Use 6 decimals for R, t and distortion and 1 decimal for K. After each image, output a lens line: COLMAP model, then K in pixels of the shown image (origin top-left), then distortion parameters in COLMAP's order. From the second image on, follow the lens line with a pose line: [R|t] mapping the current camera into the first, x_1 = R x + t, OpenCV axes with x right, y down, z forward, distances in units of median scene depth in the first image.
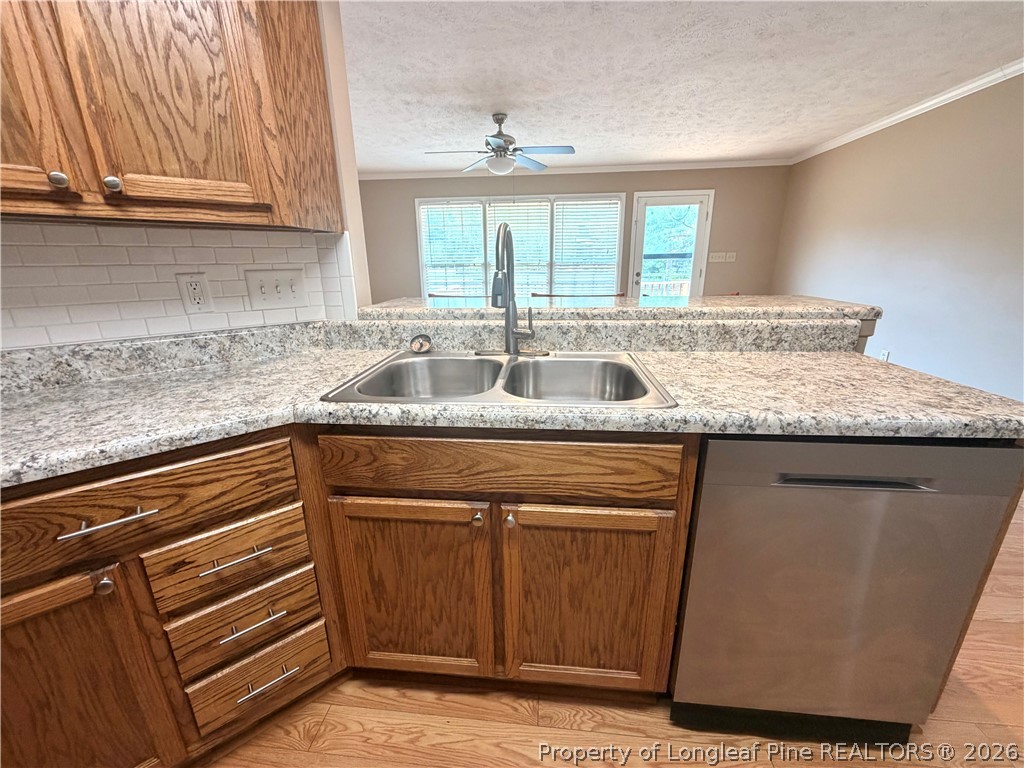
lens RADIAL K [[407.8, 0, 510.4], [0, 407.8, 386.4], [0, 0, 1]] dist [-0.000397, 0.000175]
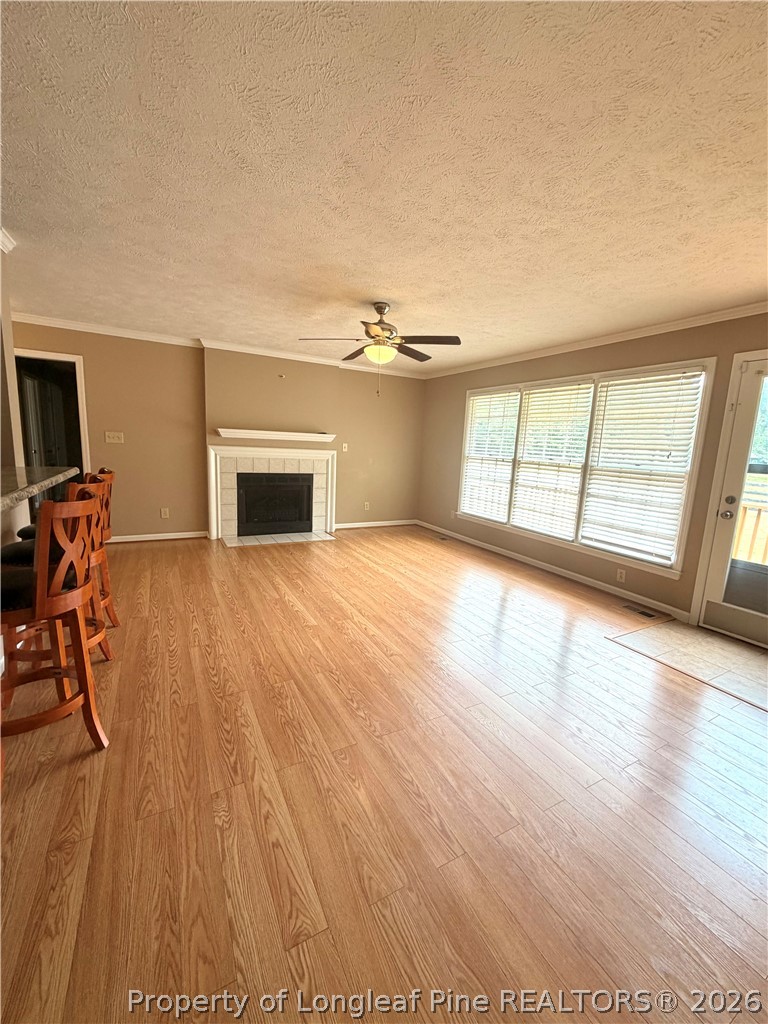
lens RADIAL K [[407.8, 0, 384.8], [0, 407.8, 511.3], [0, 0, 1]] dist [-0.000397, 0.000175]
pose [[0.555721, 0.174581, -0.812832, 2.082188], [-0.296064, 0.955164, 0.002737, -0.539815], [0.776866, 0.239129, 0.582491, 1.445369]]
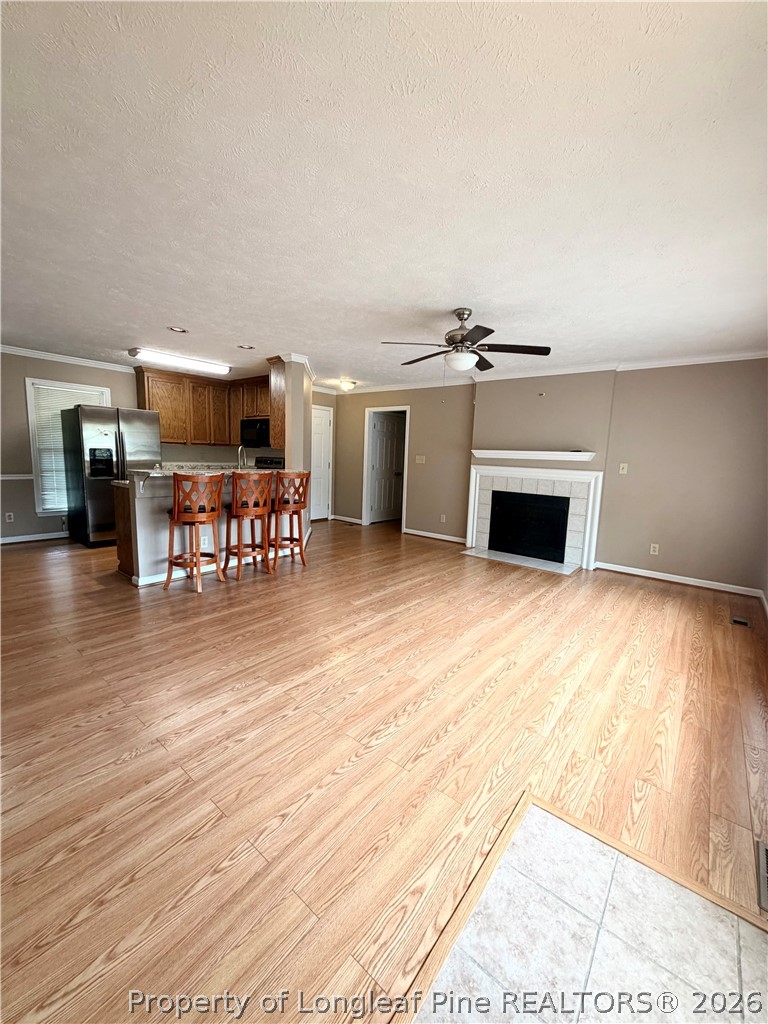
lens RADIAL K [[407.8, 0, 385.0], [0, 407.8, 513.2], [0, 0, 1]] dist [-0.000397, 0.000175]
pose [[-0.559104, 0.107694, -0.822073, 2.175278], [-0.271520, 0.913067, 0.304279, -1.216072], [0.783377, 0.393333, -0.481258, 3.742492]]
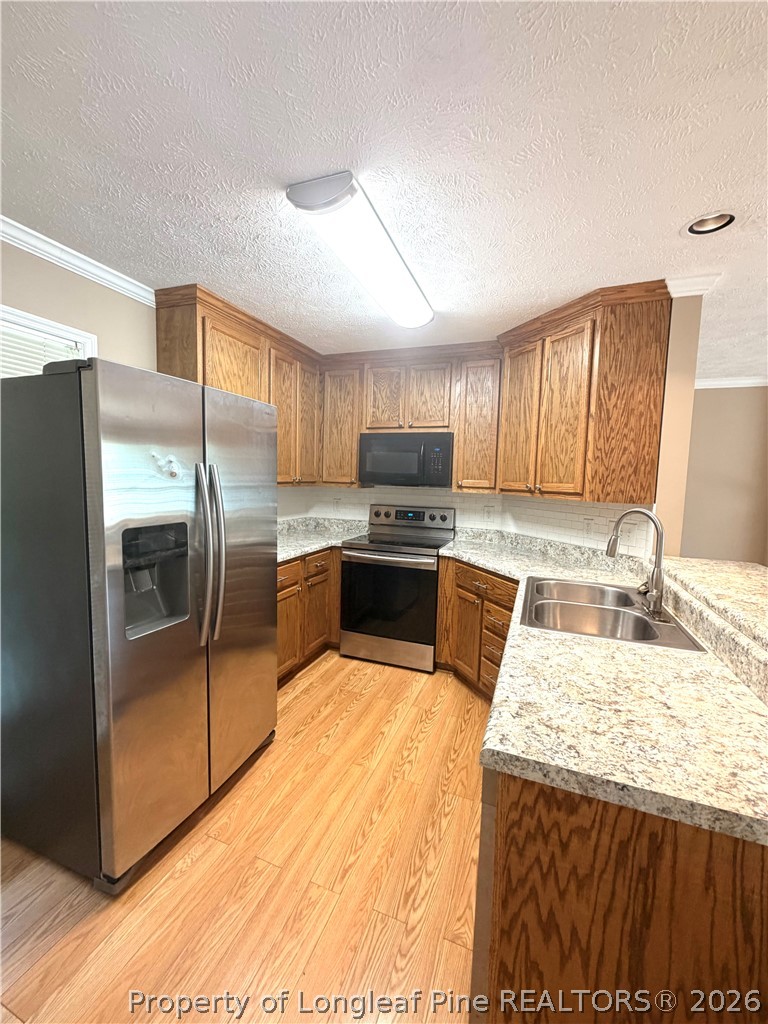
lens RADIAL K [[407.8, 0, 383.2], [0, 407.8, 510.0], [0, 0, 1]] dist [-0.000397, 0.000175]
pose [[-0.272887, 0.083152, -0.958446, 1.338733], [-0.306407, 0.936865, 0.168519, -0.315159], [0.911947, 0.339661, -0.230180, 0.456808]]
